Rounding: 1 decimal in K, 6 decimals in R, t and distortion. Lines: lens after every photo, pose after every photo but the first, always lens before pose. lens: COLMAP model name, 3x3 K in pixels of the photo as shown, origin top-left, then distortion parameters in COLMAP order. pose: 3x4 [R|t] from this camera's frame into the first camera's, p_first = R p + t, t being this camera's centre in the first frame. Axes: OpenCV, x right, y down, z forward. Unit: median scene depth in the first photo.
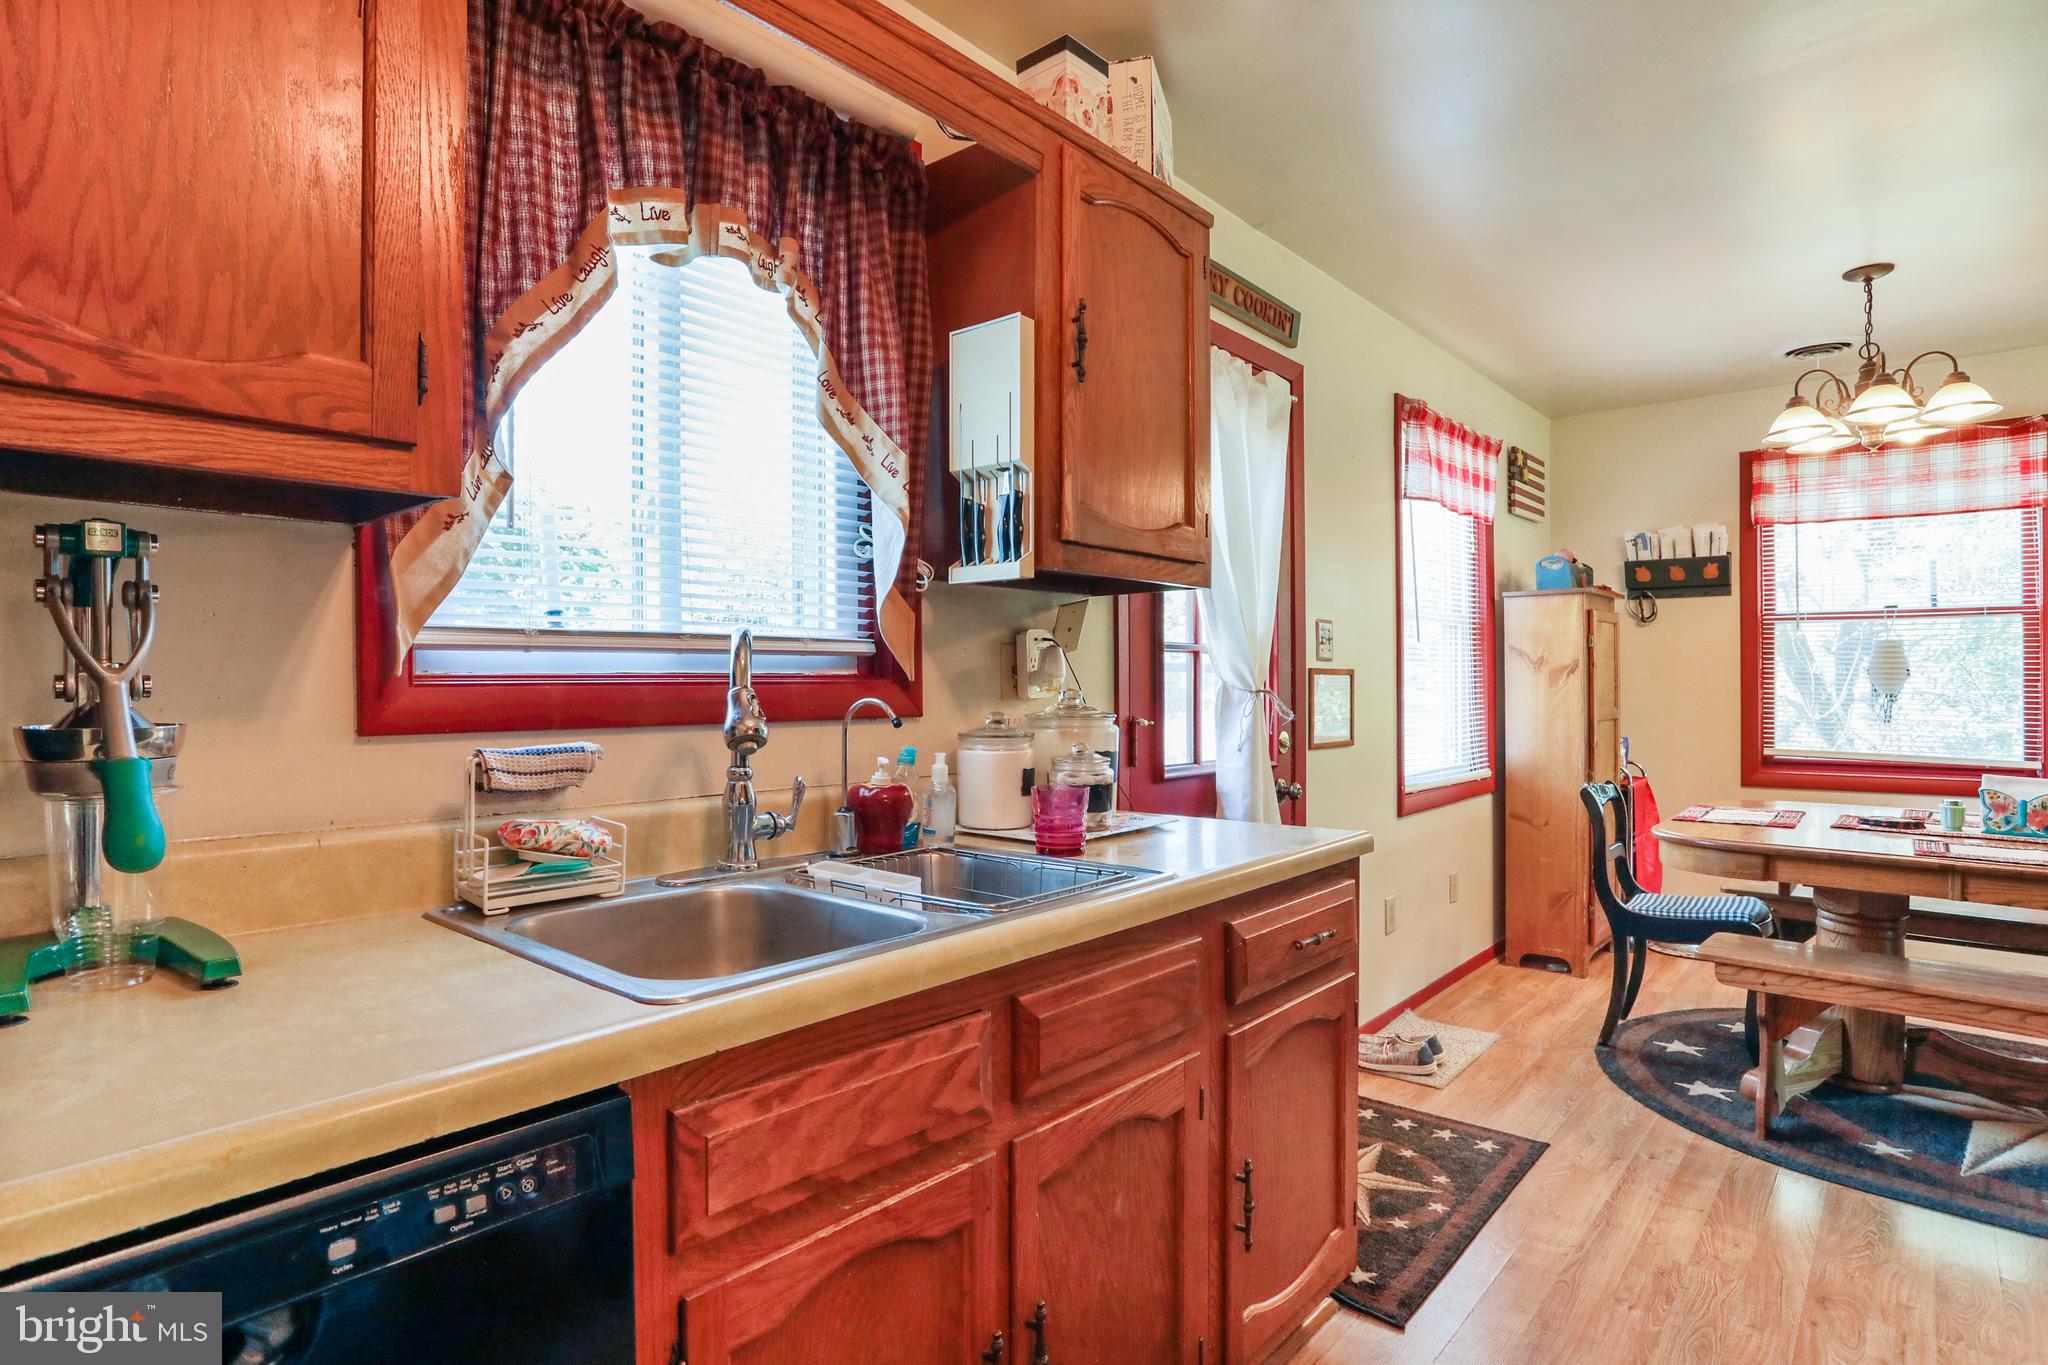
lens RADIAL K [[1048.2, 0, 1004.2], [0, 1048.2, 682.6], [0, 0, 1]] dist [-0.001845, 0.000608]
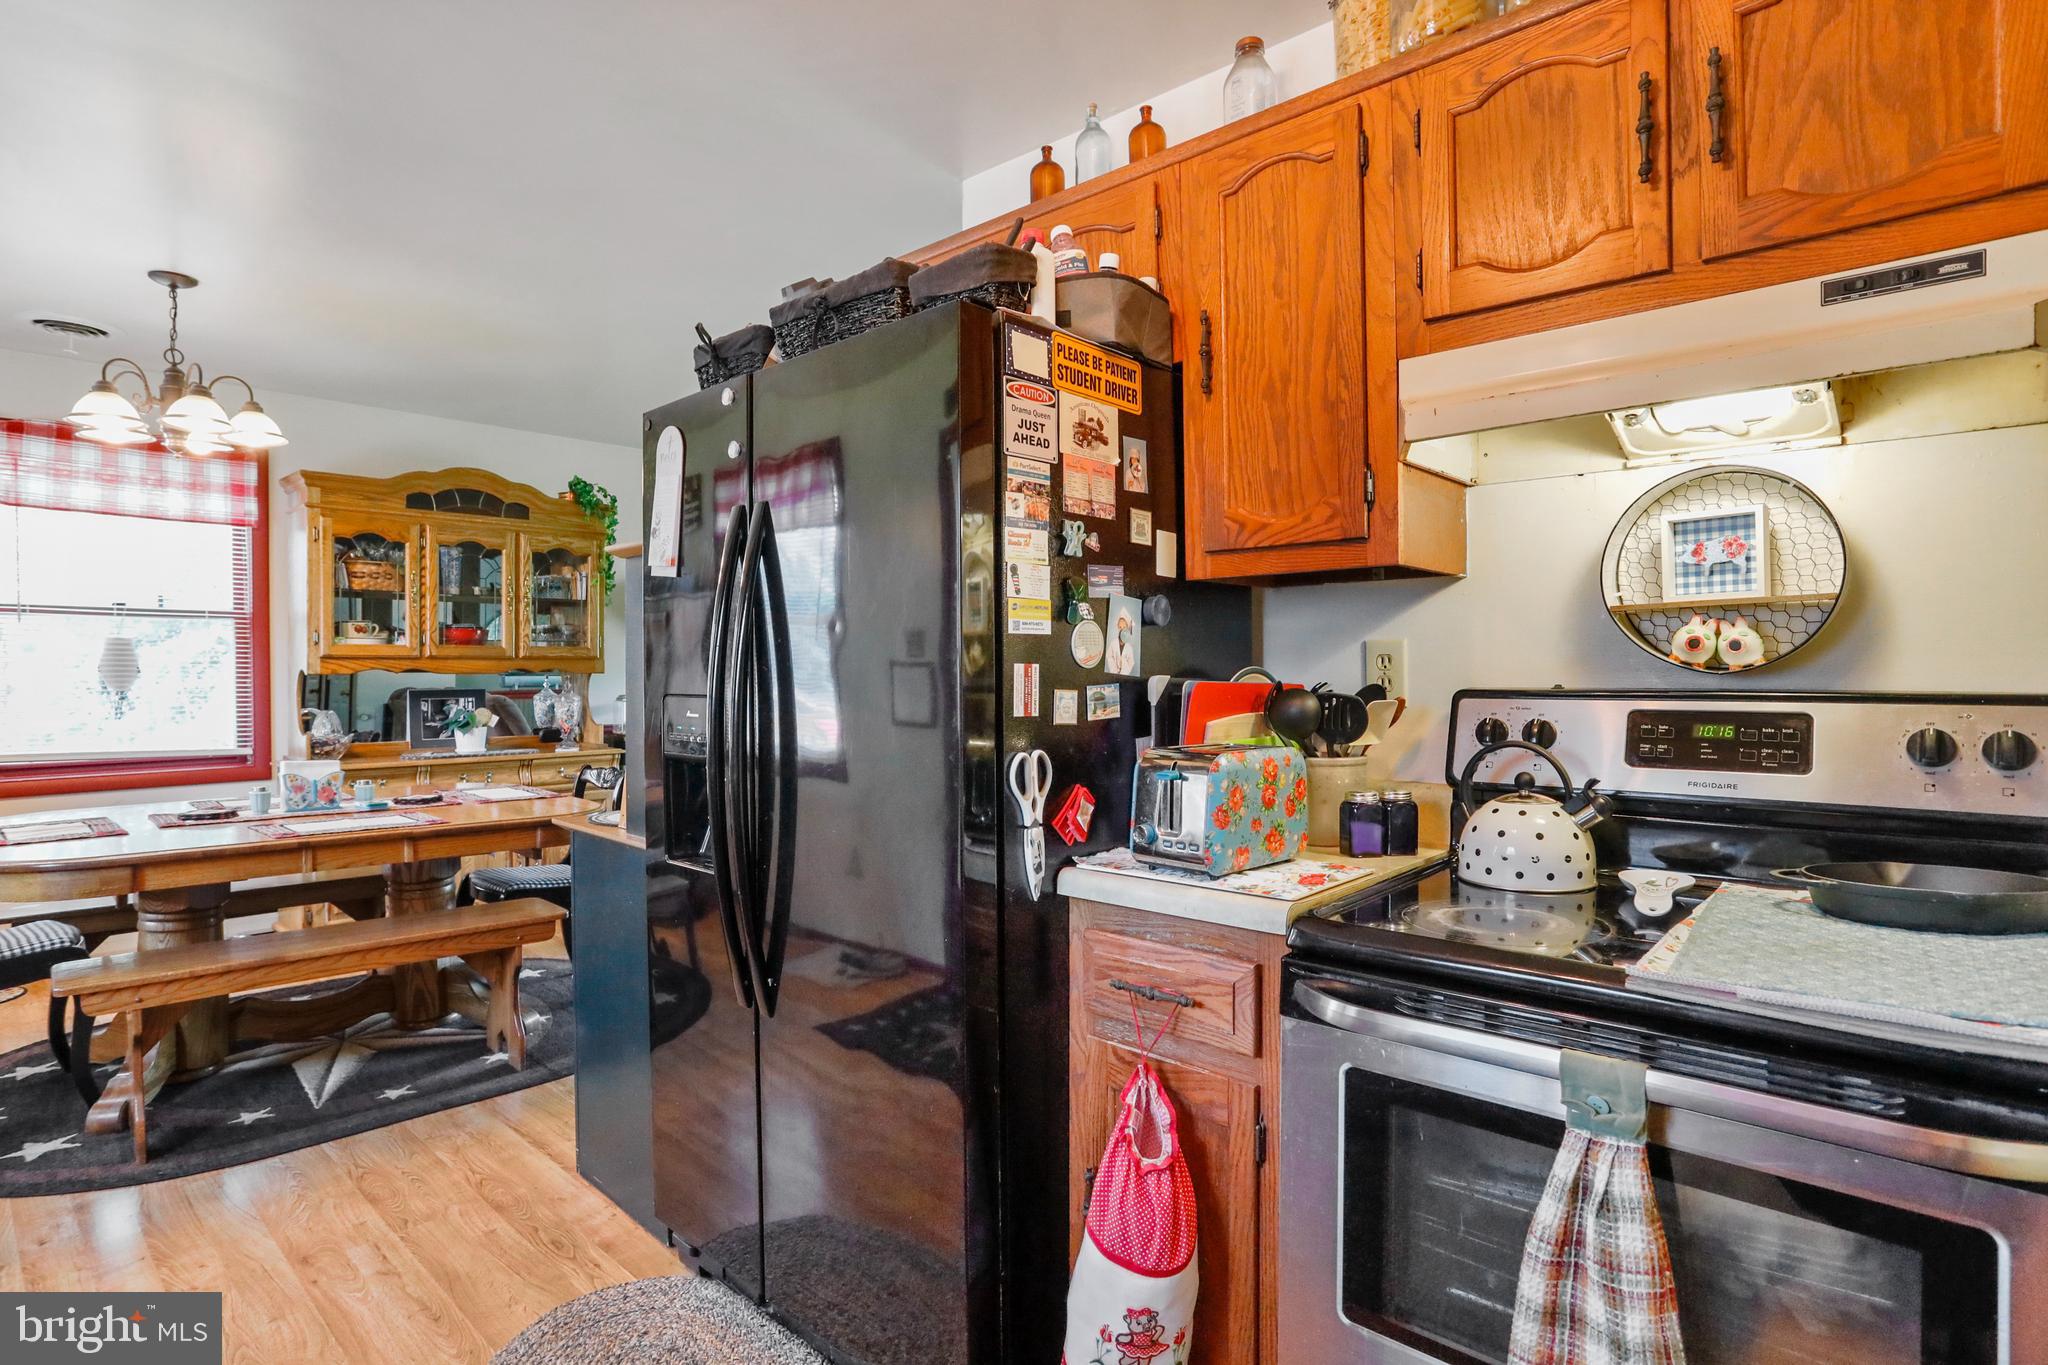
lens RADIAL K [[1048.2, 0, 1004.2], [0, 1048.2, 682.6], [0, 0, 1]] dist [-0.001845, 0.000608]
pose [[0.041666, -0.009672, 0.999085, -0.170333], [0.002536, 0.999951, 0.009575, -0.007288], [-0.999128, 0.002135, 0.041689, 0.158888]]
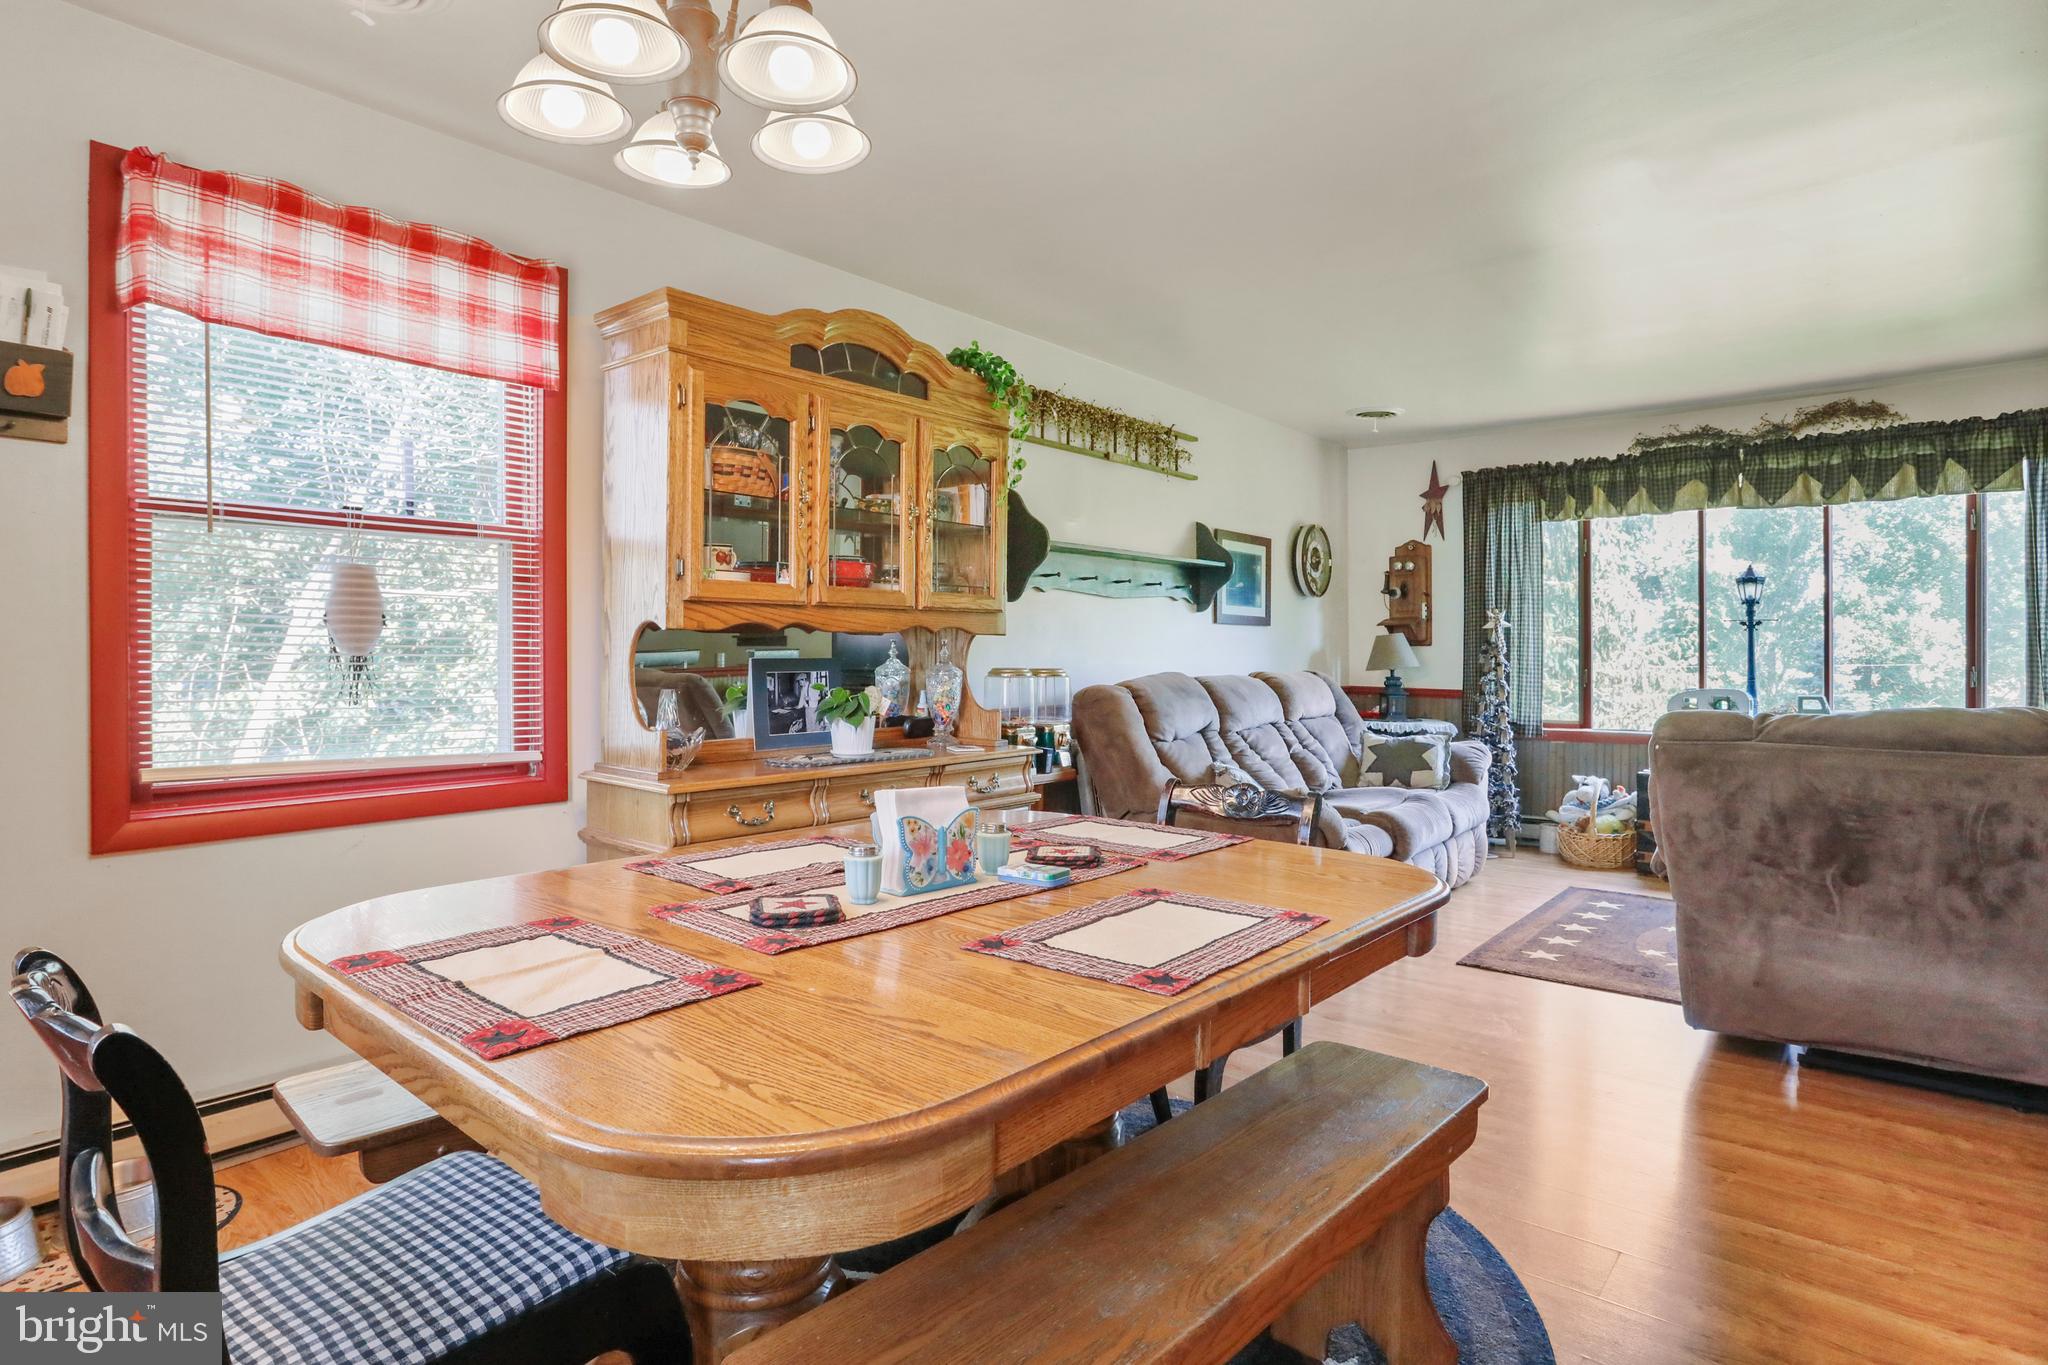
lens RADIAL K [[1055.2, 0, 1022.9], [0, 1055.2, 655.0], [0, 0, 1]] dist [-0.030508, 0.001492]
pose [[-0.030601, 0.001635, 0.999530, 0.354554], [-0.000595, 0.999998, -0.001653, 0.015647], [-0.999532, -0.000645, -0.030600, 0.909324]]
